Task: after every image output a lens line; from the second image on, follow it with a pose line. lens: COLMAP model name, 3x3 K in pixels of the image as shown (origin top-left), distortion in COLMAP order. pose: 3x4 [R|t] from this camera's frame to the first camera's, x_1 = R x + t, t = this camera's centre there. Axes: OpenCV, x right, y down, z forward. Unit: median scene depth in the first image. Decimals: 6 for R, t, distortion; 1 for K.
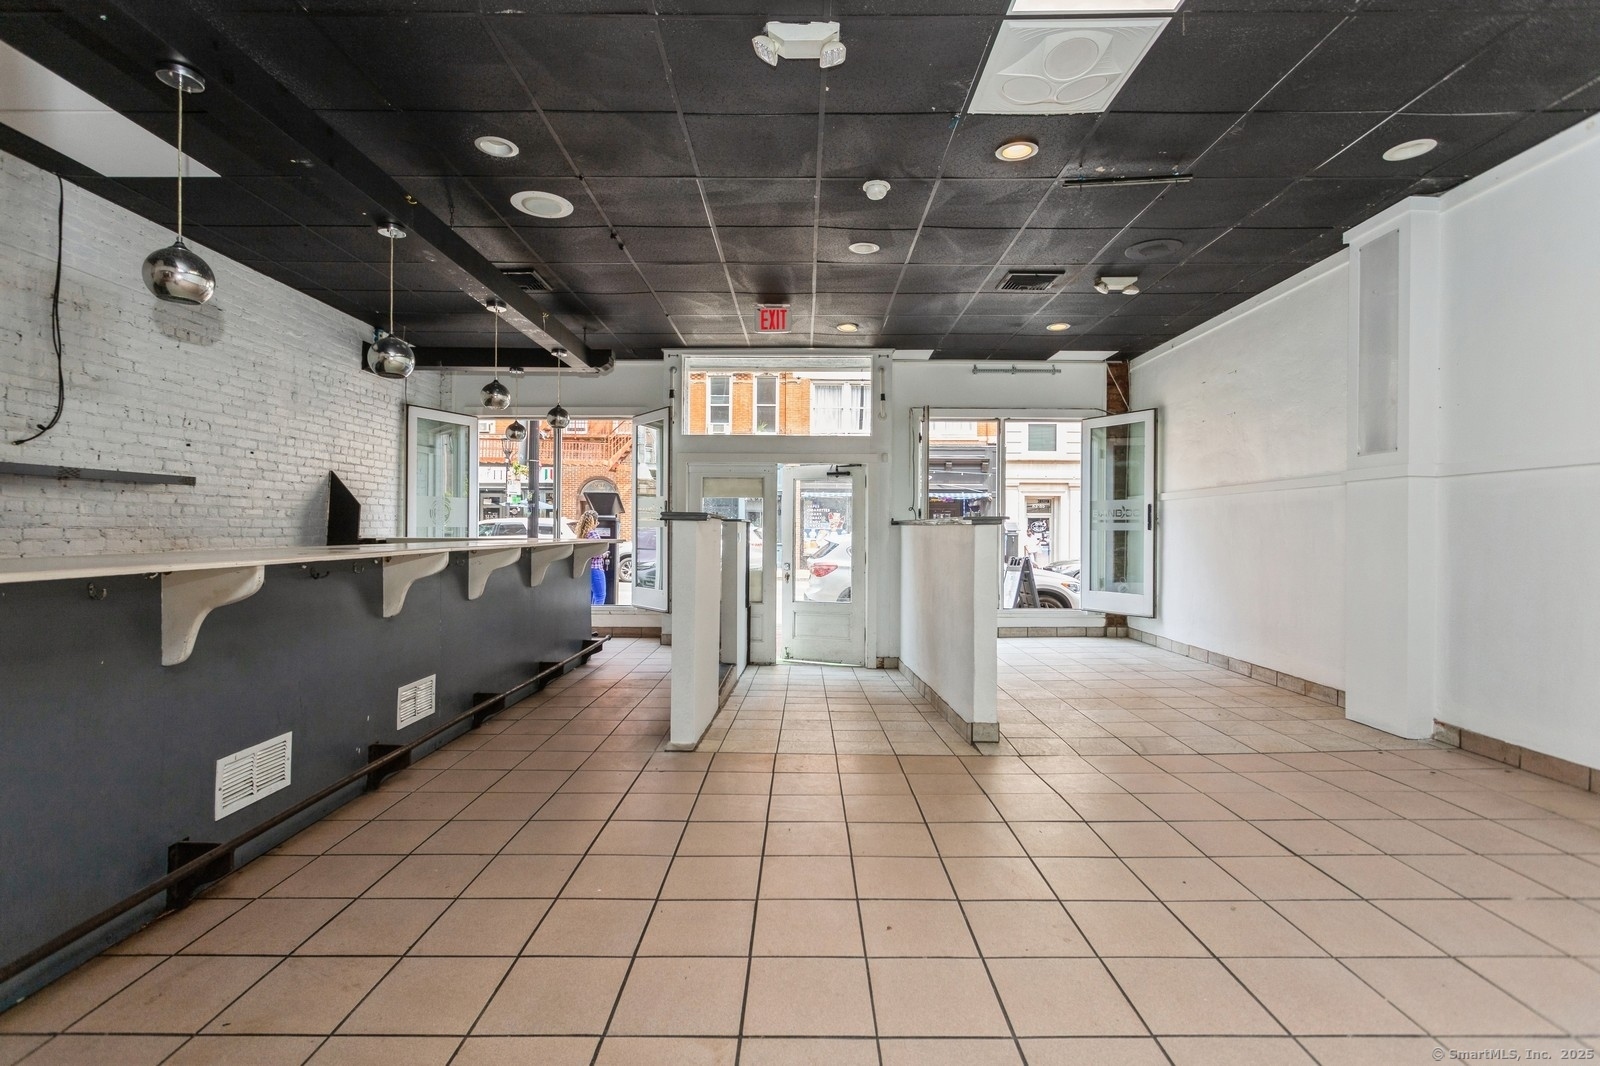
lens RADIAL K [[753.4, 0, 800.0], [0, 753.4, 533.0], [0, 0, 1]] dist [0.005404, 0.001768]
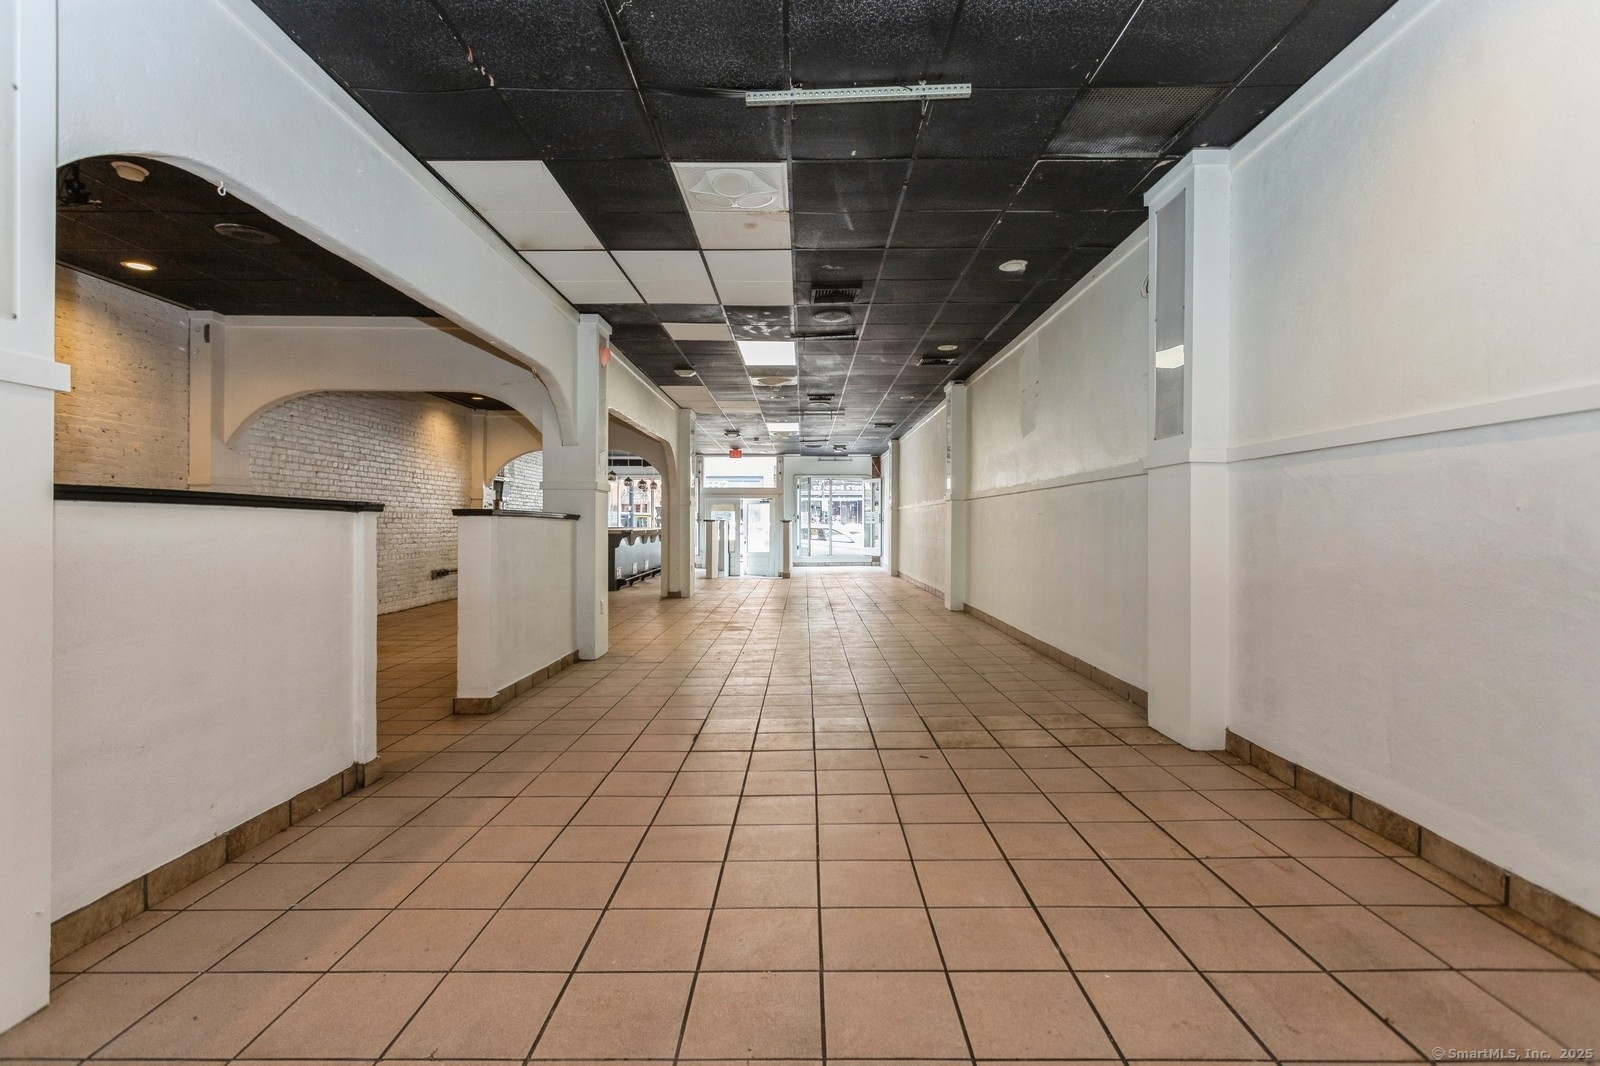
lens RADIAL K [[753.4, 0, 800.0], [0, 753.4, 533.0], [0, 0, 1]] dist [0.005404, 0.001768]
pose [[0.999436, 0.004611, 0.033260, 0.106015], [-0.004667, 0.999988, 0.001624, 0.032488], [-0.033252, -0.001778, 0.999445, -1.942544]]
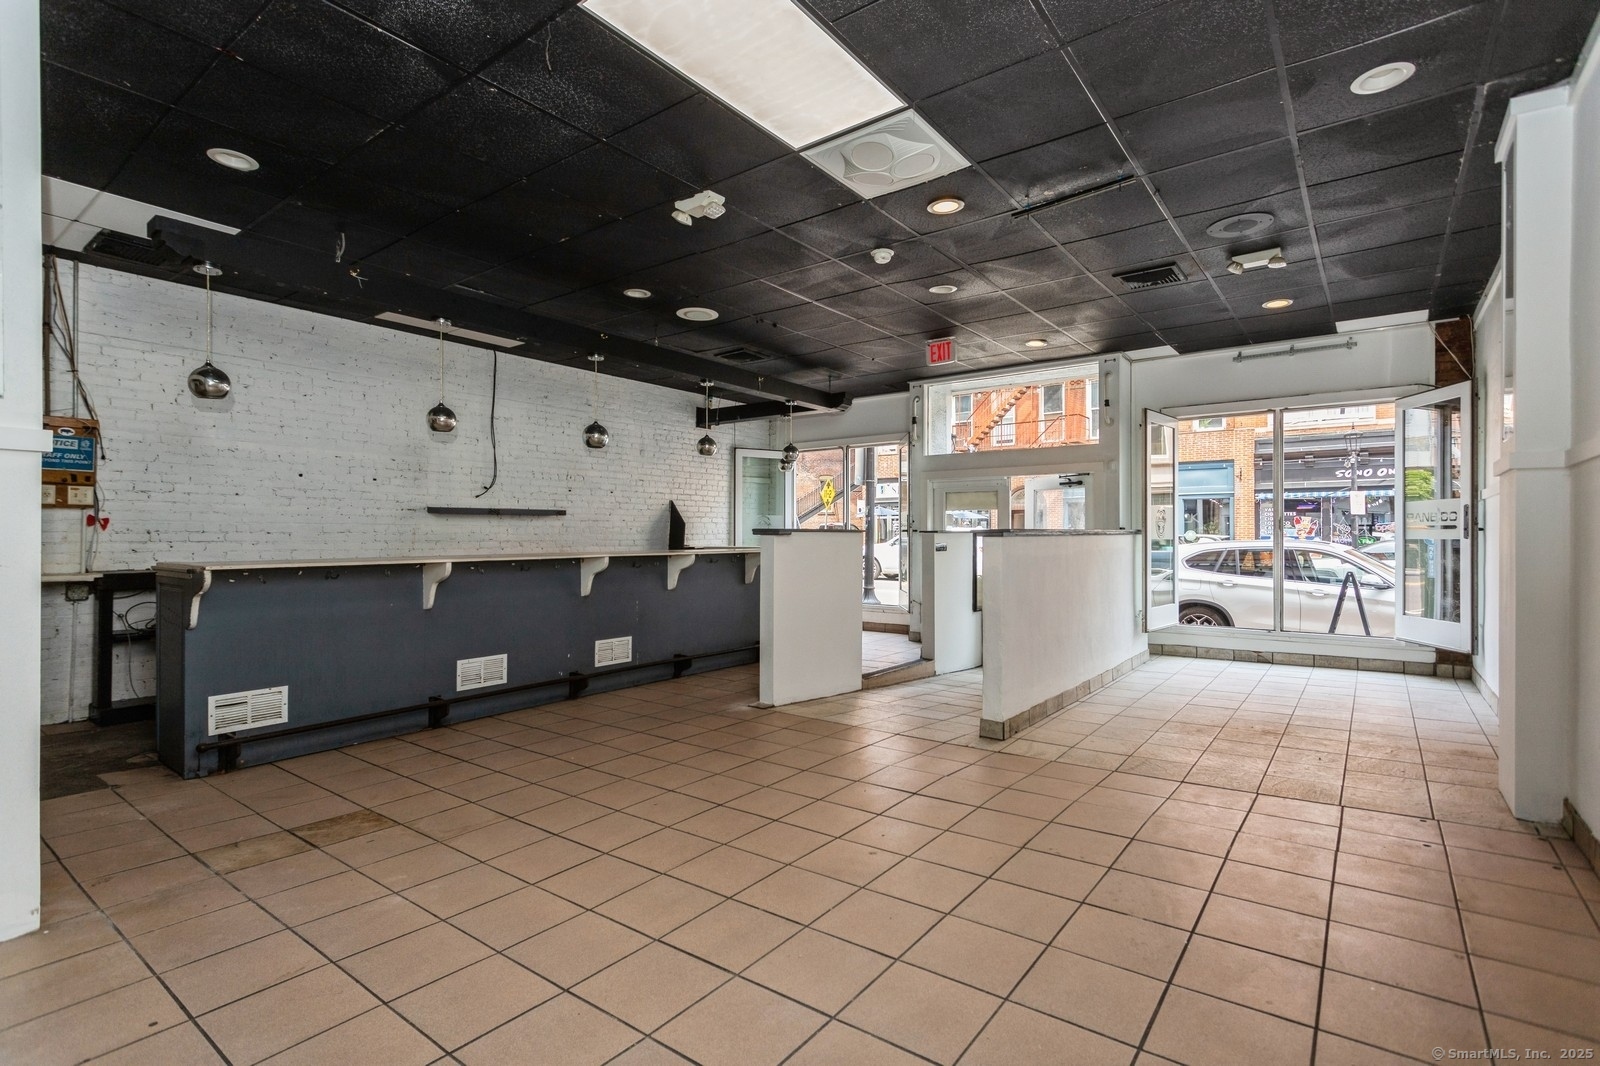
lens RADIAL K [[753.4, 0, 800.0], [0, 753.4, 533.0], [0, 0, 1]] dist [0.005404, 0.001768]
pose [[0.804359, -0.008734, -0.594080, 0.439492], [0.002475, 0.999933, -0.011350, -0.002778], [0.594139, 0.007659, 0.804326, -0.019565]]
